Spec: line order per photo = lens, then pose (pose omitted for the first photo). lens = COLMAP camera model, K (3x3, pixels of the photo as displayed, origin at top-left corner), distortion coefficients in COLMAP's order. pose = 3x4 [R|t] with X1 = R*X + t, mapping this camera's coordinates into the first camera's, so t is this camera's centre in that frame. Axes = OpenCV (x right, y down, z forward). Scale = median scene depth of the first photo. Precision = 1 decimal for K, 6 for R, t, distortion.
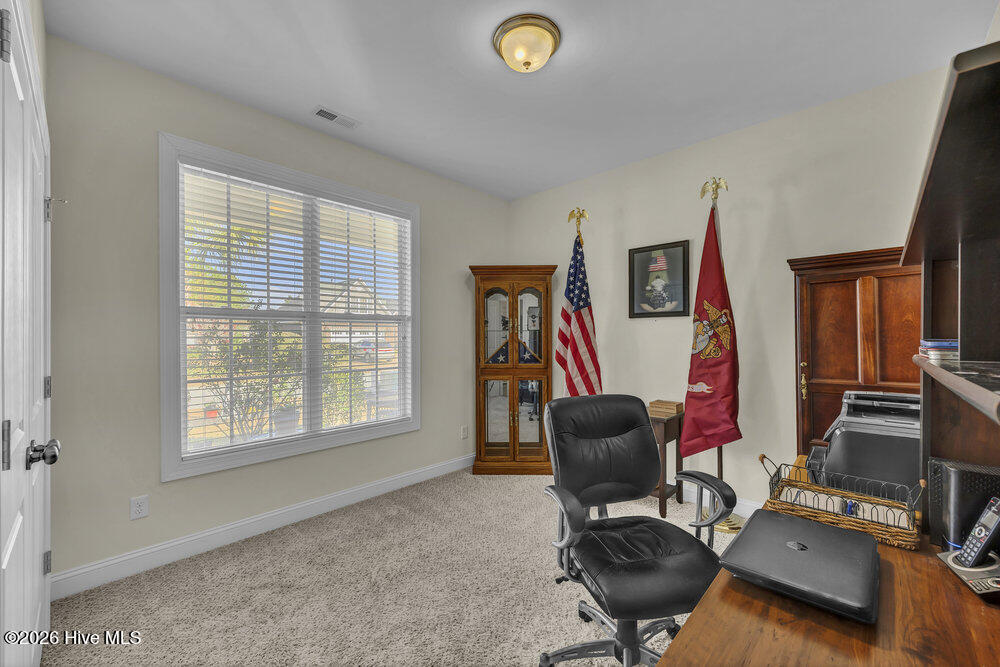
lens RADIAL K [[390.4, 0, 498.5], [0, 390.4, 337.2], [0, 0, 1]] dist [-0.002768, -0.000717]
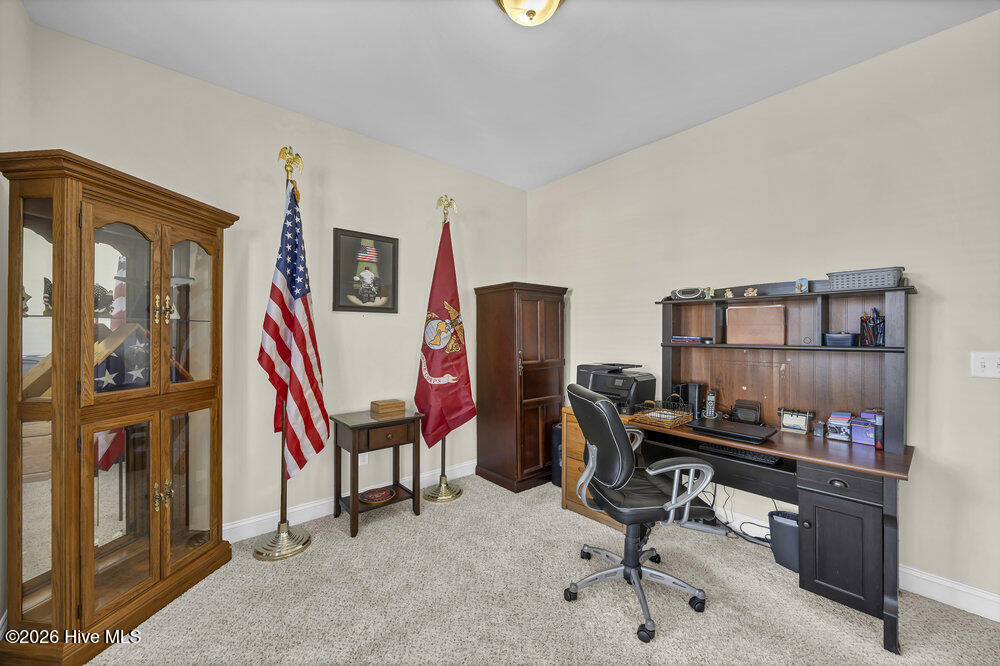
lens RADIAL K [[390.4, 0, 498.2], [0, 390.4, 333.5], [0, 0, 1]] dist [-0.002768, -0.000717]
pose [[0.104706, 0.005397, 0.994489, -0.470014], [-0.002774, 0.999983, -0.005135, 0.002714], [-0.994499, -0.002221, 0.104719, 0.595983]]
